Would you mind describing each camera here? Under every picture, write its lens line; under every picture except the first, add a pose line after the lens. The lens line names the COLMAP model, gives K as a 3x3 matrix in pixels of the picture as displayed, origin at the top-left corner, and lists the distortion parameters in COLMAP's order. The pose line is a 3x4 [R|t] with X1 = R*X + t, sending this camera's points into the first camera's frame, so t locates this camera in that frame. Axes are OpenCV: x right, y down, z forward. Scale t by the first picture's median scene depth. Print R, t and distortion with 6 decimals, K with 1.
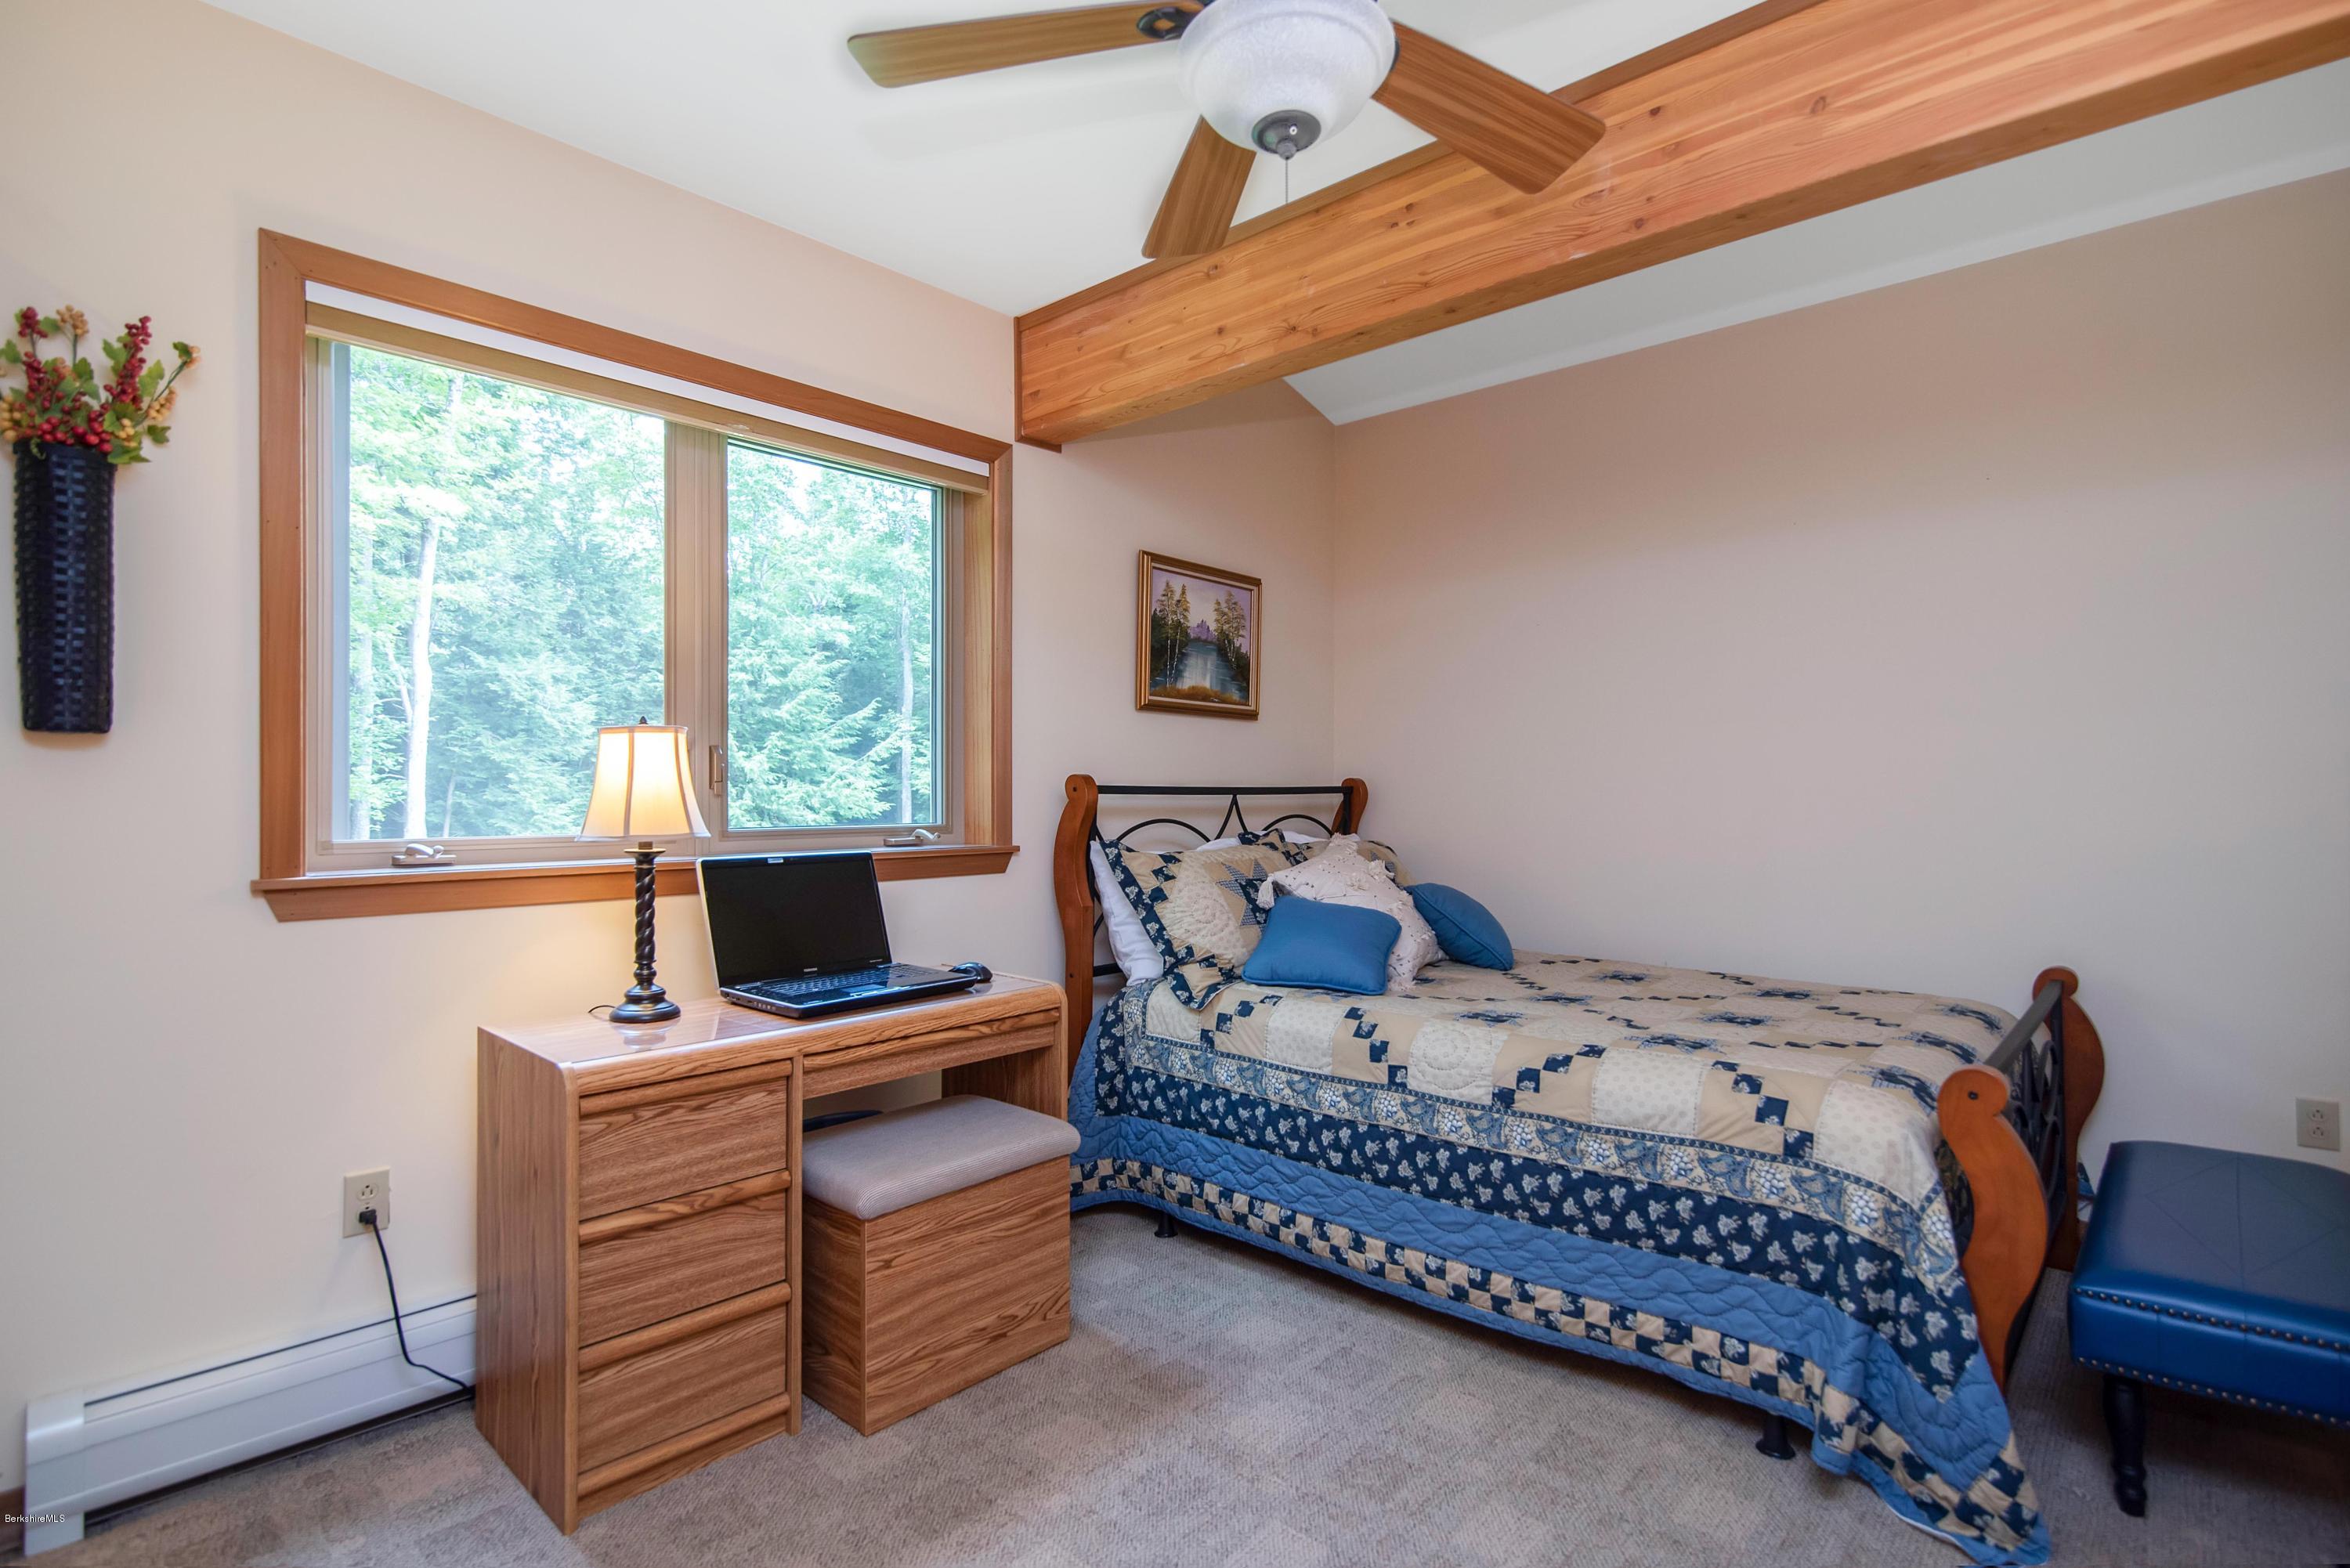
lens RADIAL K [[1099.9, 0, 1174.6], [0, 1099.9, 765.6], [0, 0, 1]] dist [-0.006958, -0.000666]
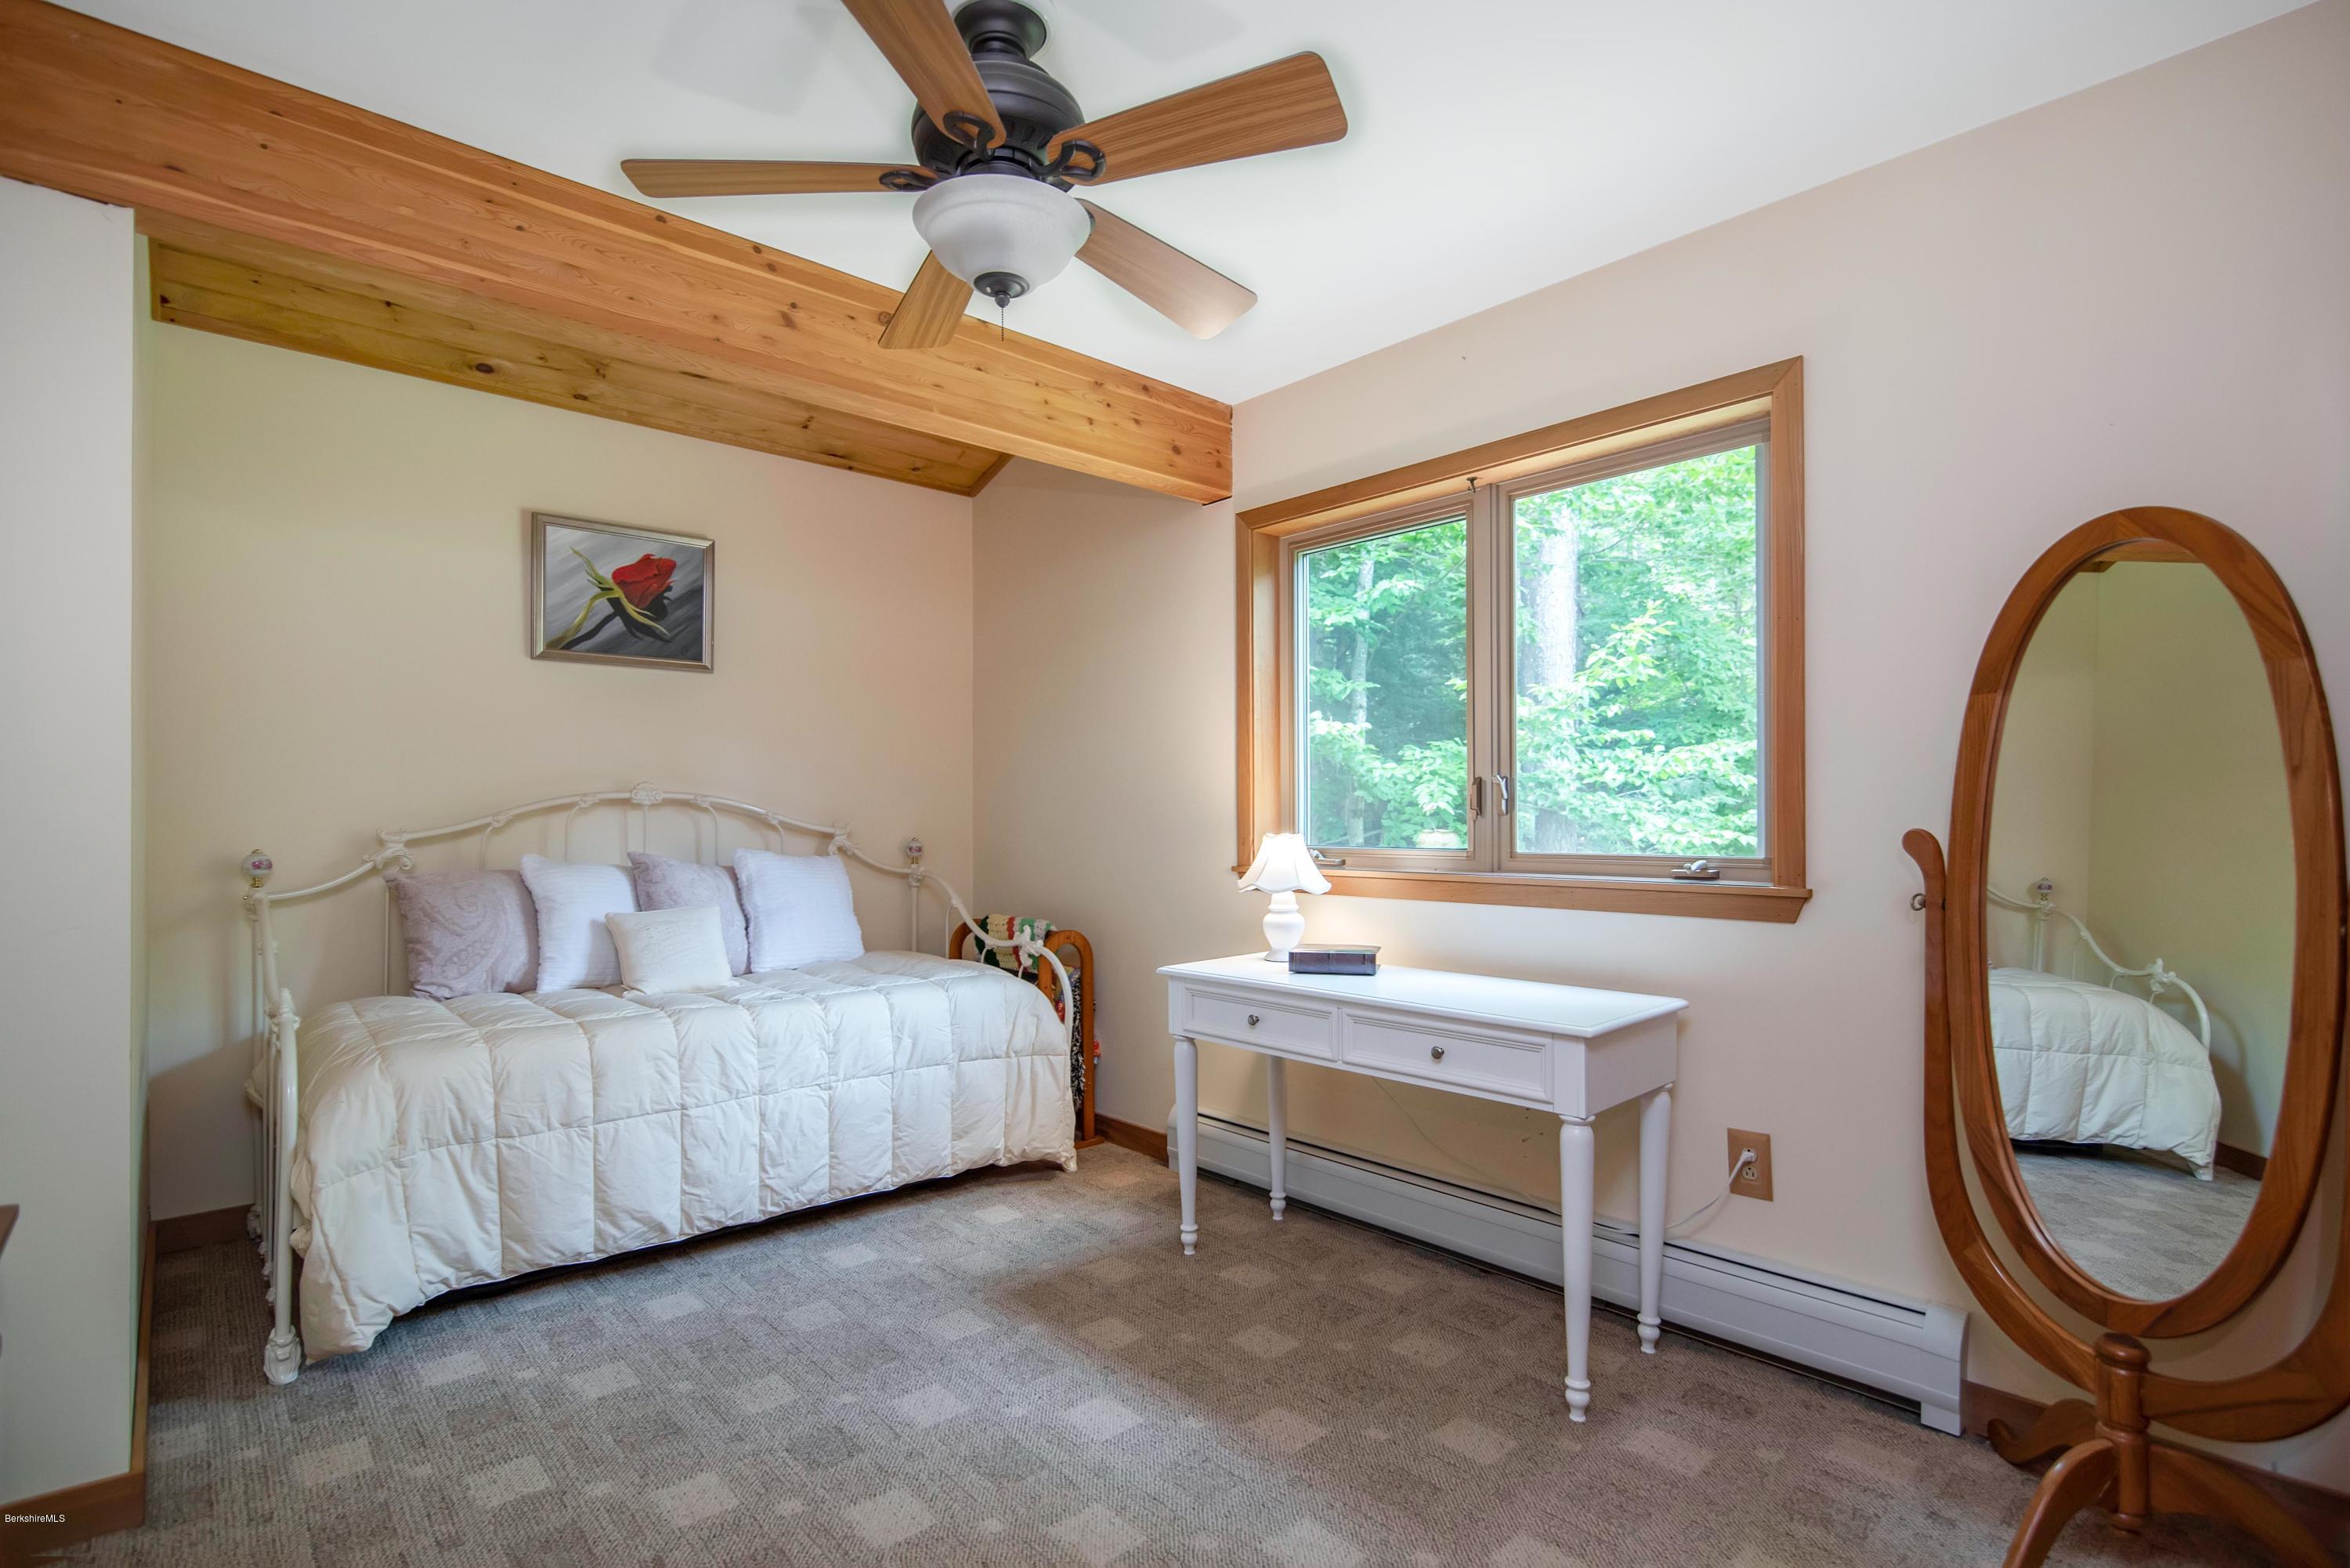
lens RADIAL K [[1099.9, 0, 1174.6], [0, 1099.9, 765.6], [0, 0, 1]] dist [-0.006958, -0.000666]
pose [[-0.076637, -0.035518, -0.996426, 0.614399], [0.032476, 0.998746, -0.038099, 0.003523], [0.996530, -0.035280, -0.075387, 0.613701]]
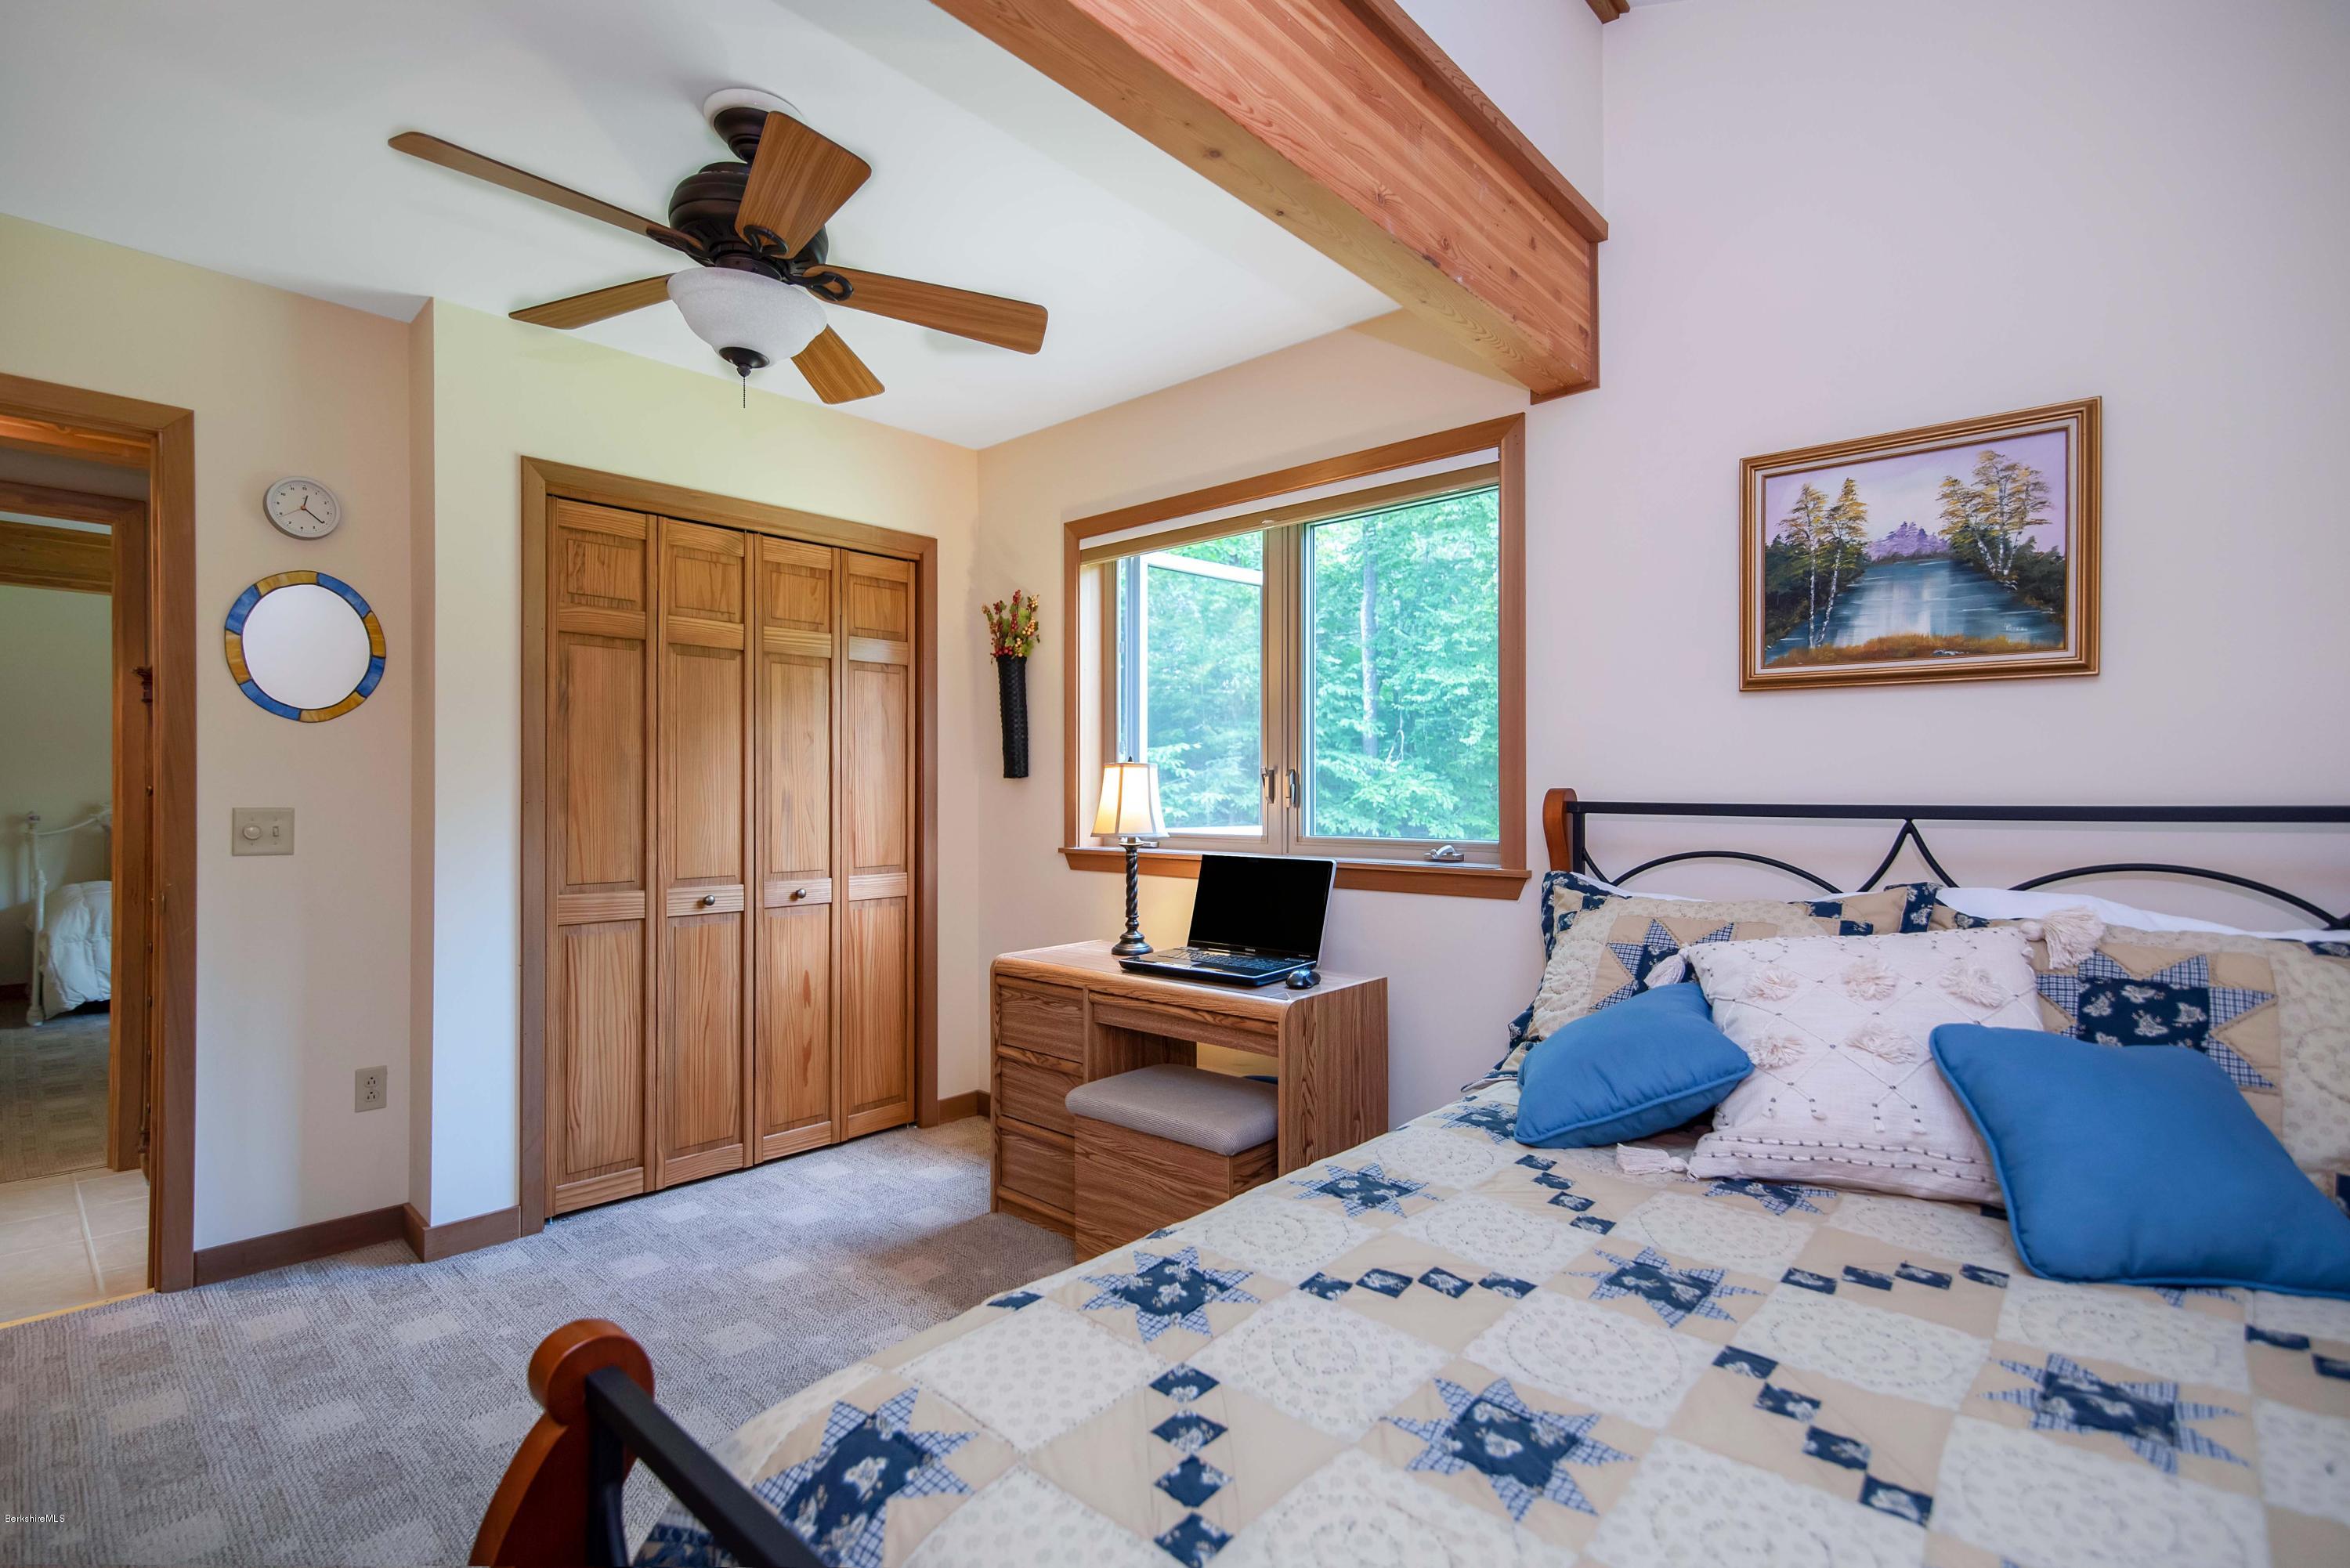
lens RADIAL K [[1073.1, 0, 1179.4], [0, 1073.1, 768.7], [0, 0, 1]] dist [-0.005003, -0.000400]
pose [[0.029492, -0.023410, -0.999291, 0.681217], [0.021683, 0.999505, -0.022775, 0.005483], [0.999330, -0.020996, 0.029985, 0.683875]]
